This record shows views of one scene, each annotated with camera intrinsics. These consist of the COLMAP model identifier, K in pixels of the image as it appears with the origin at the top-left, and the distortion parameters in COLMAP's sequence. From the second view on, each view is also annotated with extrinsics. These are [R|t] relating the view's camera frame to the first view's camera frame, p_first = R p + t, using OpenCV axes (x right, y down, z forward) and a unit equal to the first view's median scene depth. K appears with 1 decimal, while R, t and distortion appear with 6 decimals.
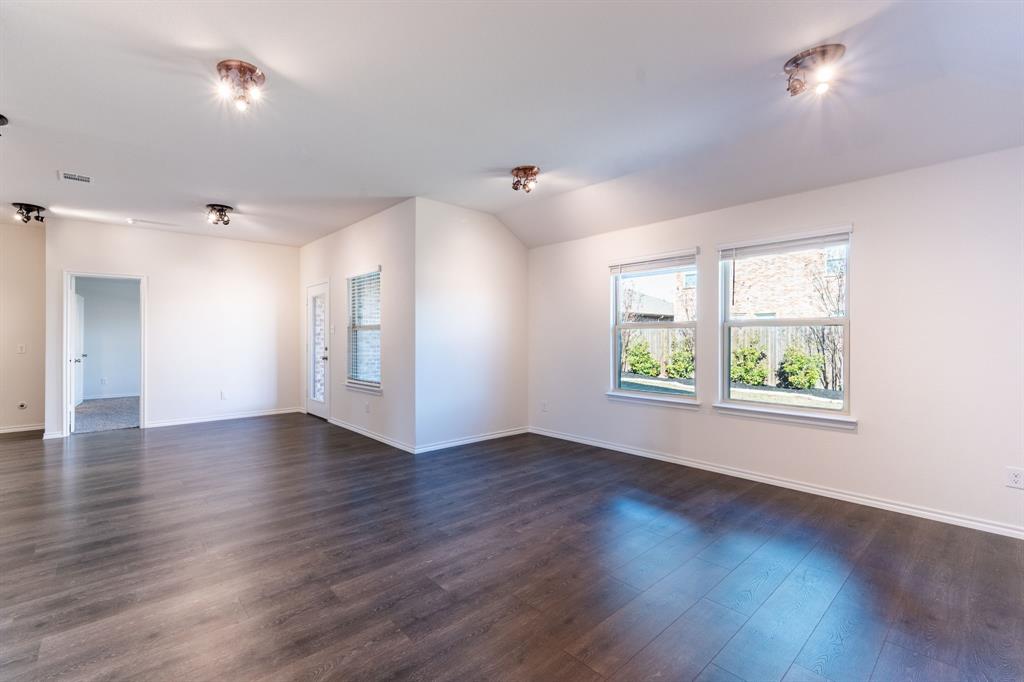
lens RADIAL K [[506.8, 0, 504.2], [0, 506.8, 338.9], [0, 0, 1]] dist [-0.001593, 0.001007]
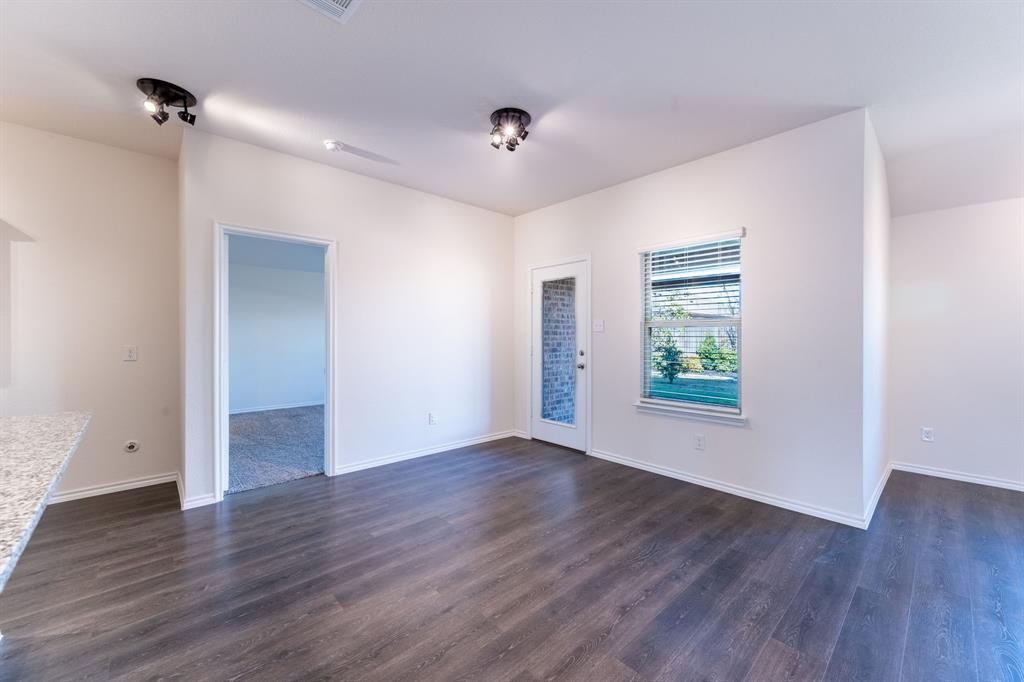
lens RADIAL K [[413.4, 0, 513.2], [0, 413.4, 340.5], [0, 0, 1]] dist [0.001159, 0.000327]
pose [[0.995068, 0.005107, 0.099064, -0.562769], [-0.006091, 0.999935, 0.009637, -0.002672], [-0.099008, -0.010193, 0.995034, 0.477061]]
